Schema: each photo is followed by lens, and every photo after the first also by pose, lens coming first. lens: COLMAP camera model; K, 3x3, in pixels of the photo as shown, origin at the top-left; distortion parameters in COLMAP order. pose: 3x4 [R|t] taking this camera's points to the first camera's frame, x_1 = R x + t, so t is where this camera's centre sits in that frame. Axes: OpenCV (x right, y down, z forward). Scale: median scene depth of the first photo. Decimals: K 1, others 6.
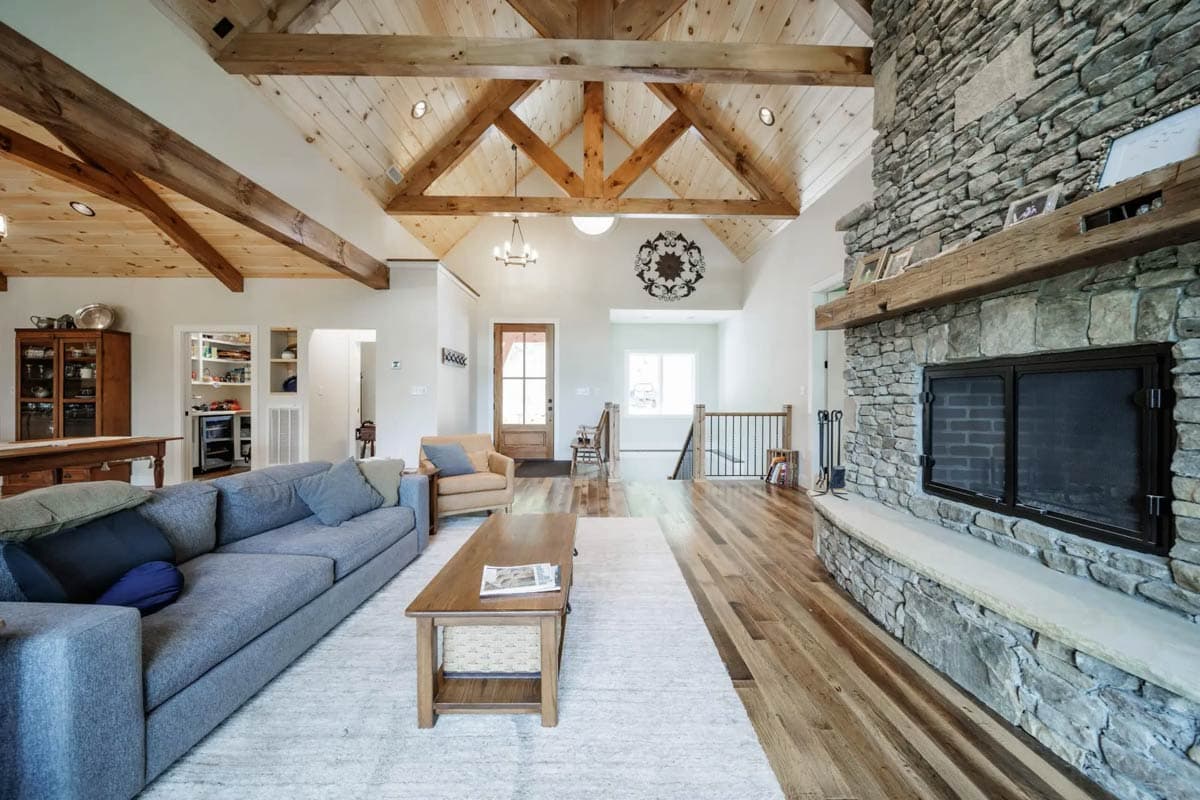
lens RADIAL K [[417.4, 0, 601.3], [0, 417.4, 397.7], [0, 0, 1]] dist [0.000773, -0.001551]
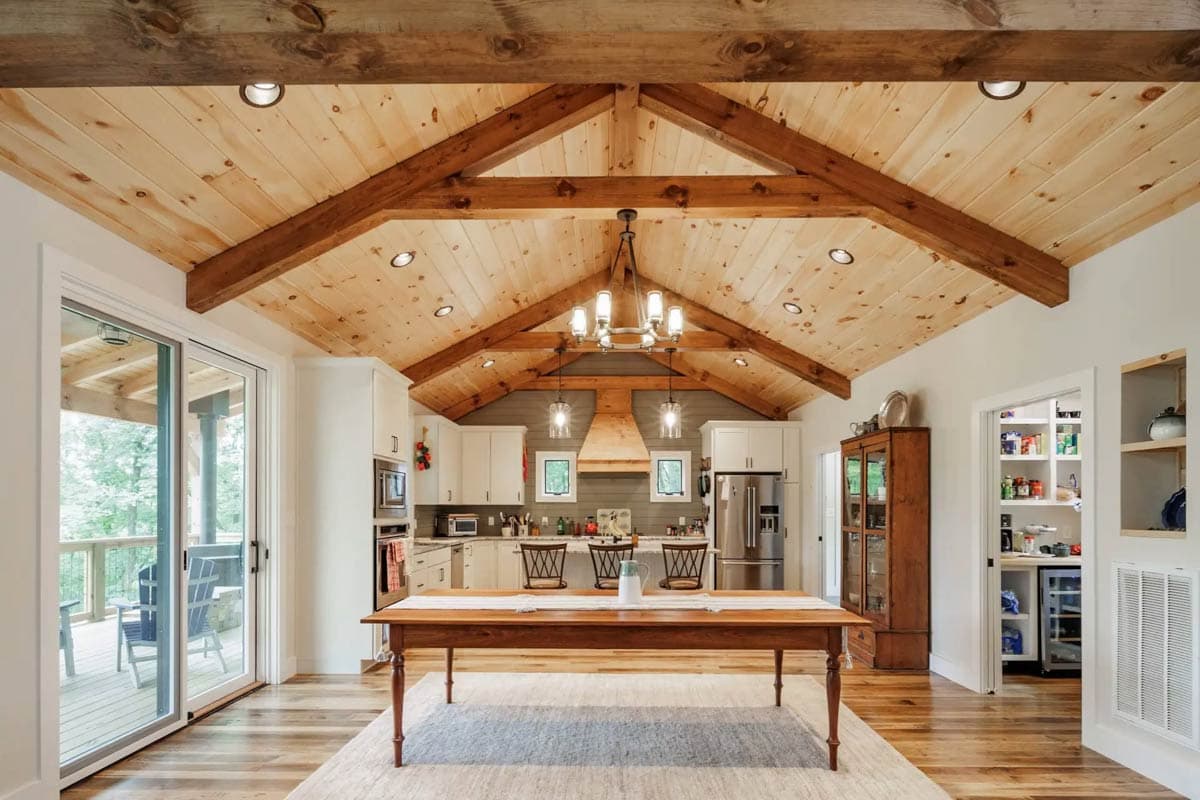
lens RADIAL K [[589.7, 0, 601.3], [0, 589.7, 504.2], [0, 0, 1]] dist [-0.001652, 0.000143]
pose [[-0.029864, -0.005633, -0.999538, -0.218784], [-0.006745, 0.999962, -0.005433, -0.030189], [0.999531, 0.006580, -0.029901, 0.520138]]
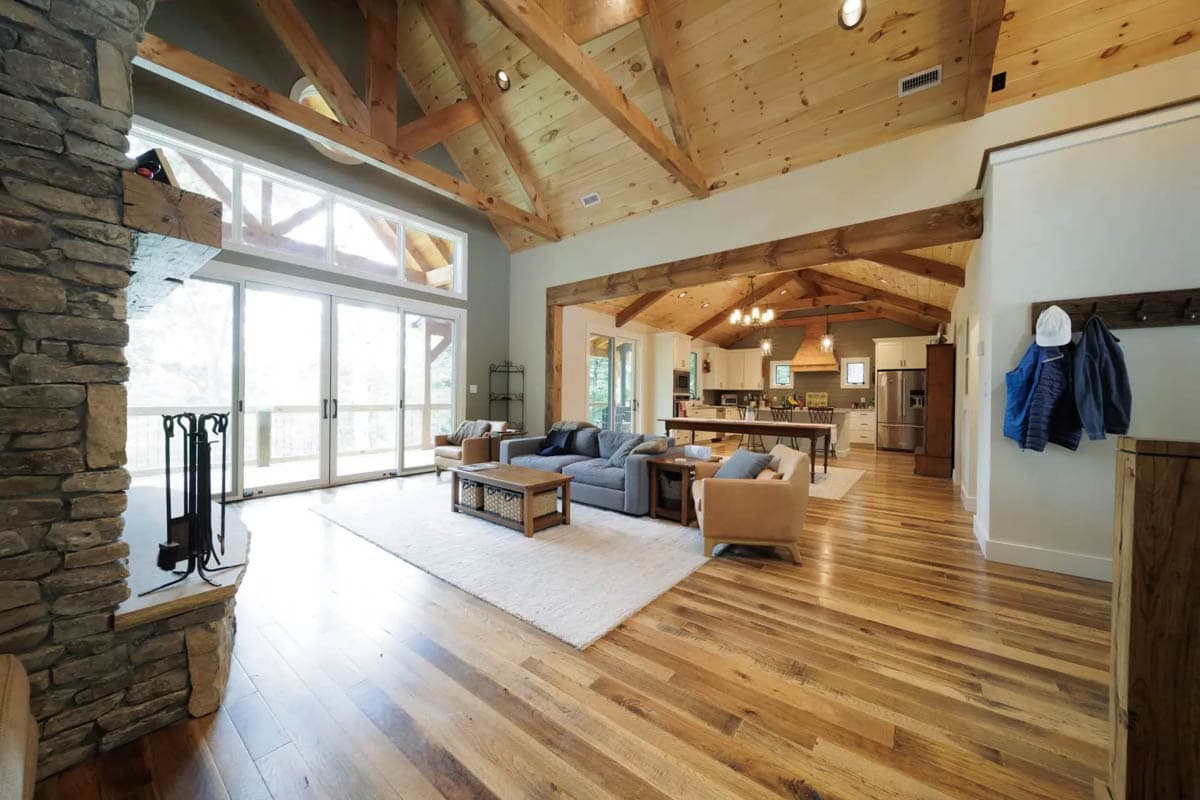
lens RADIAL K [[417.4, 0, 601.3], [0, 417.4, 397.7], [0, 0, 1]] dist [0.000773, -0.001551]
pose [[-0.625442, -0.003481, -0.780263, 0.351977], [-0.016592, 0.999823, 0.008839, -0.002075], [0.780094, 0.018474, -0.625389, 0.946668]]
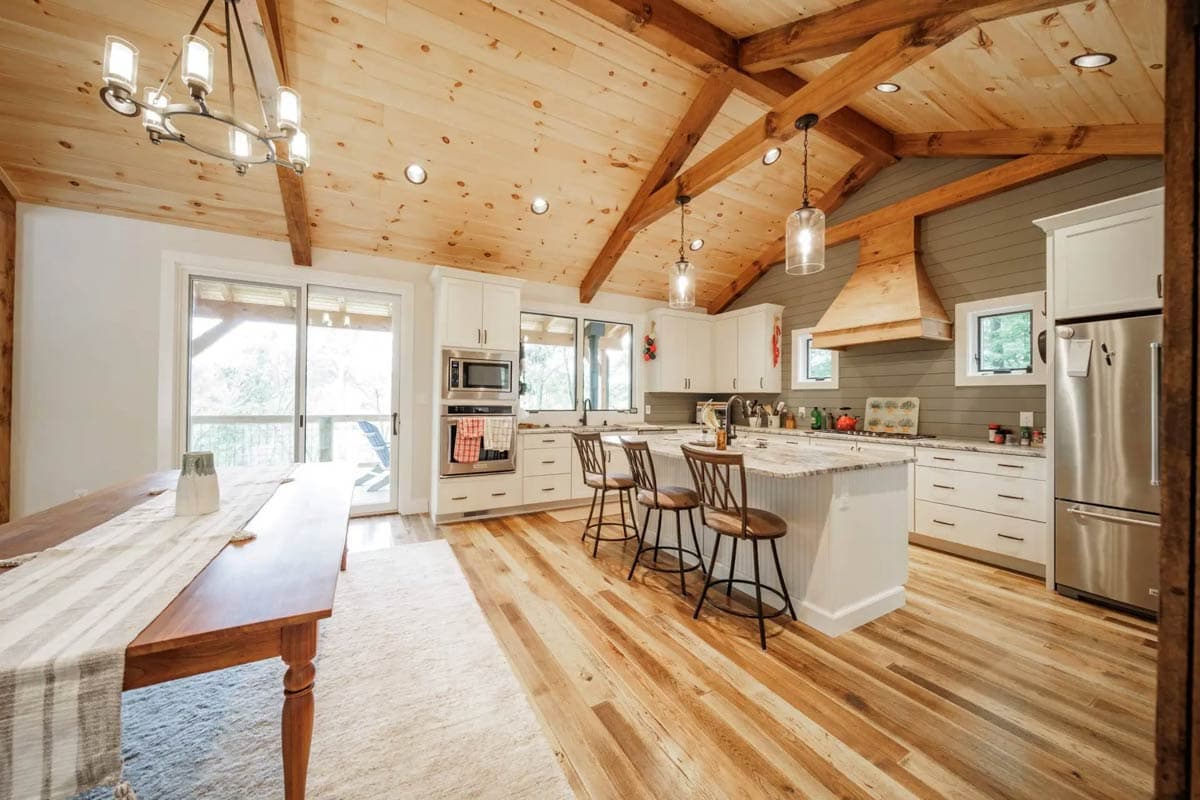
lens RADIAL K [[417.4, 0, 601.3], [0, 417.4, 397.7], [0, 0, 1]] dist [0.000773, -0.001551]
pose [[-0.881889, -0.012099, -0.471302, -0.966673], [-0.013805, 0.999905, 0.000164, -0.018027], [0.471255, 0.006651, -0.881972, 0.945954]]
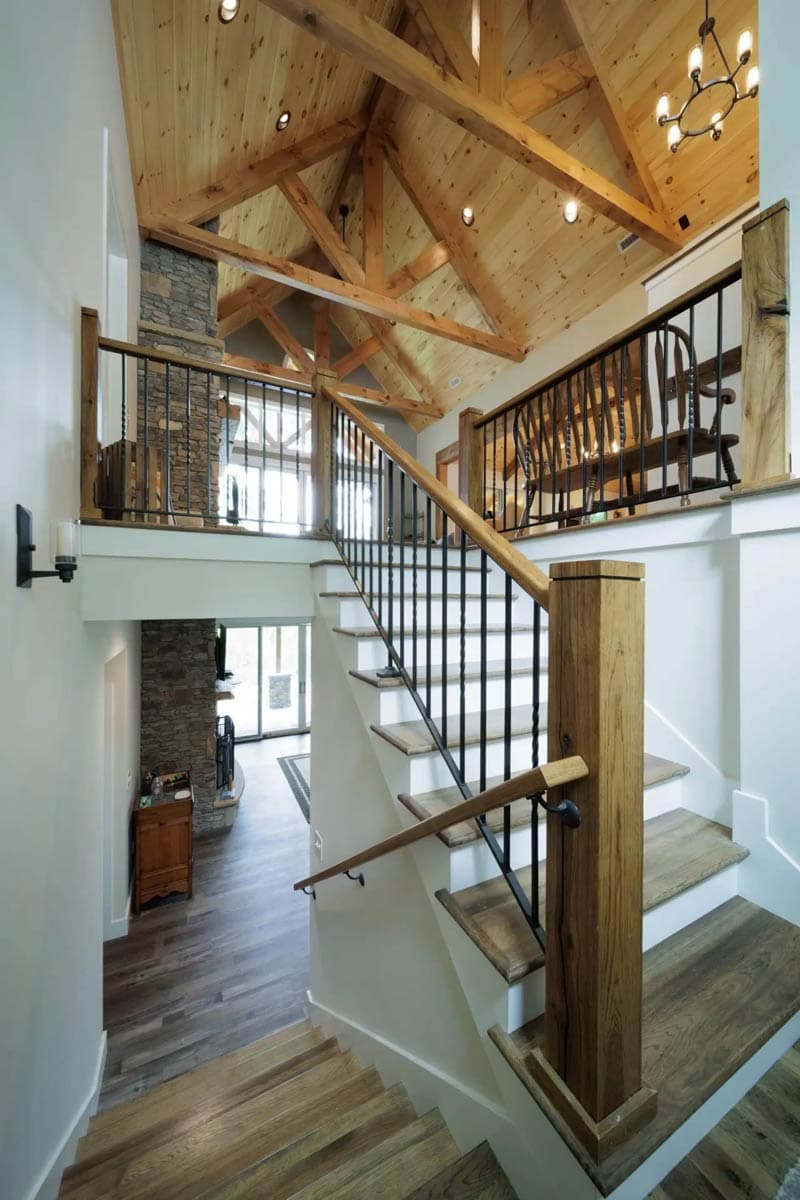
lens RADIAL K [[417.4, 0, 395.8], [0, 417.4, 599.8], [0, 0, 1]] dist [0.000773, -0.001551]
pose [[-0.902292, -0.005272, -0.431092, 0.375381], [-0.008845, 0.999941, 0.006283, 0.273012], [0.431034, 0.009482, -0.902286, 1.510707]]
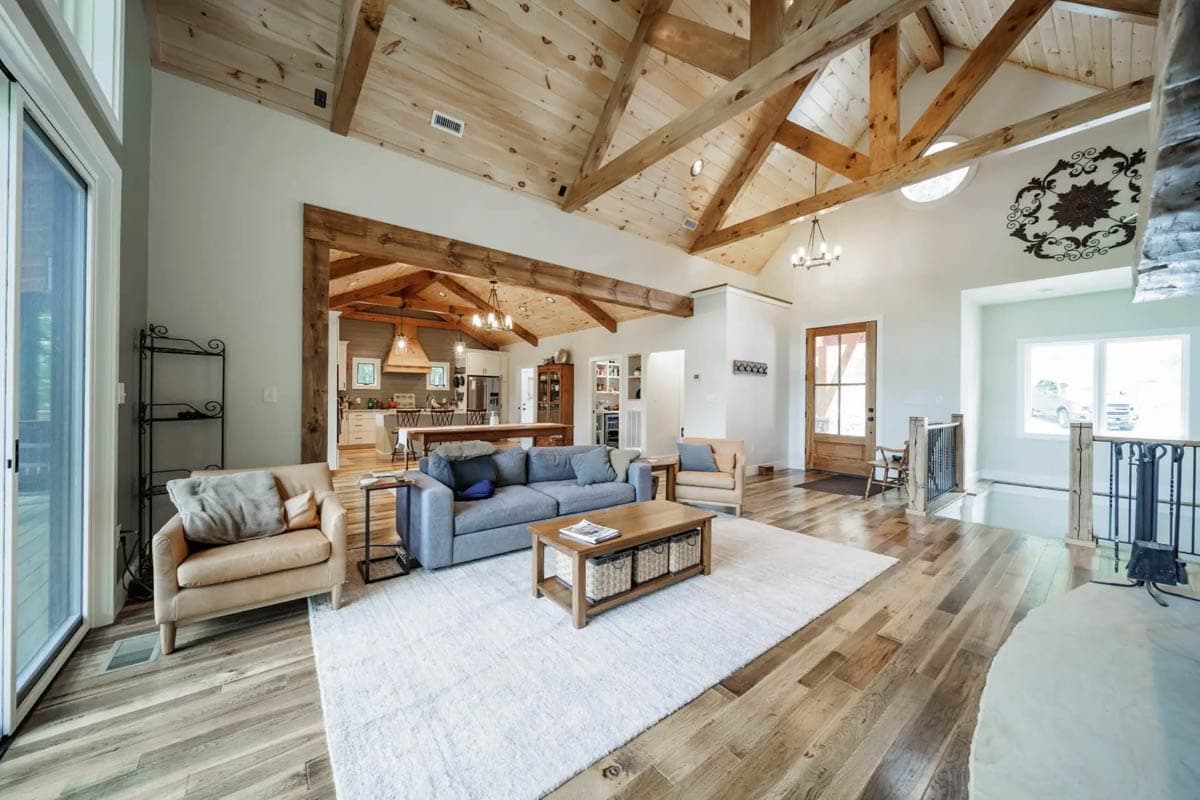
lens RADIAL K [[417.4, 0, 601.3], [0, 417.4, 397.7], [0, 0, 1]] dist [0.000773, -0.001551]
pose [[0.611897, 0.004166, -0.790926, 0.297551], [-0.012094, 0.999919, -0.004089, -0.010343], [0.790845, 0.012068, 0.611898, 0.036896]]
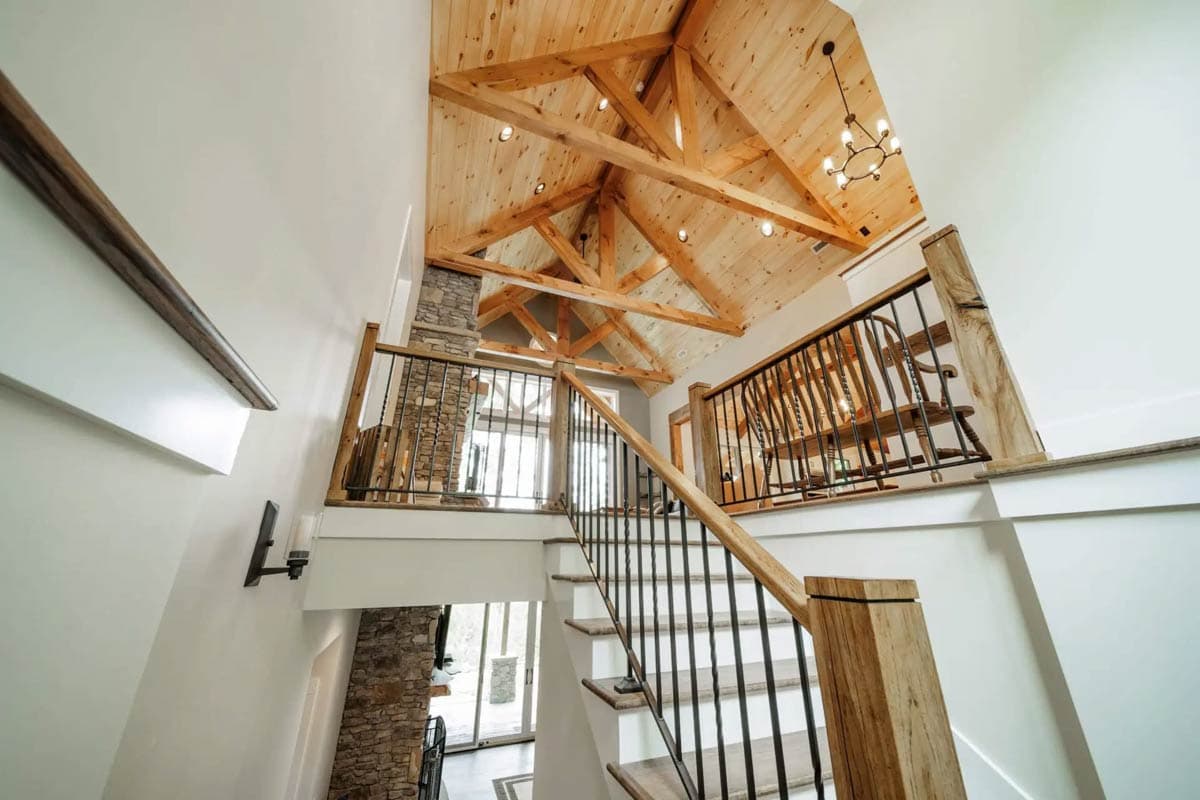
lens RADIAL K [[417.4, 0, 601.3], [0, 417.4, 397.7], [0, 0, 1]] dist [0.000773, -0.001551]
pose [[-0.931608, -0.134246, -0.337763, 0.375103], [-0.005555, 0.934441, -0.356076, 0.253336], [0.363421, -0.329847, -0.871278, 1.512056]]
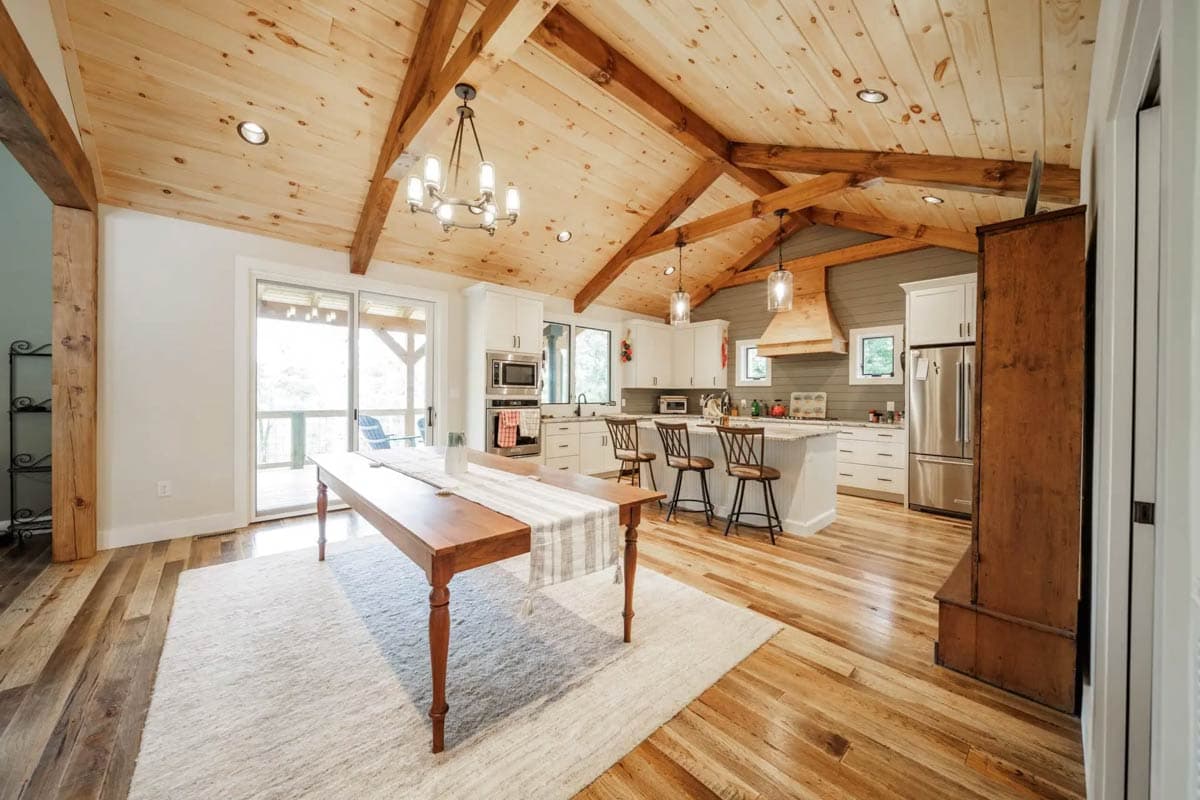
lens RADIAL K [[417.4, 0, 601.3], [0, 417.4, 397.7], [0, 0, 1]] dist [0.000773, -0.001551]
pose [[-0.747744, -0.001827, -0.663984, -0.665727], [-0.012066, 0.999868, 0.010836, -0.017048], [0.663877, 0.016114, -0.747668, 0.976136]]
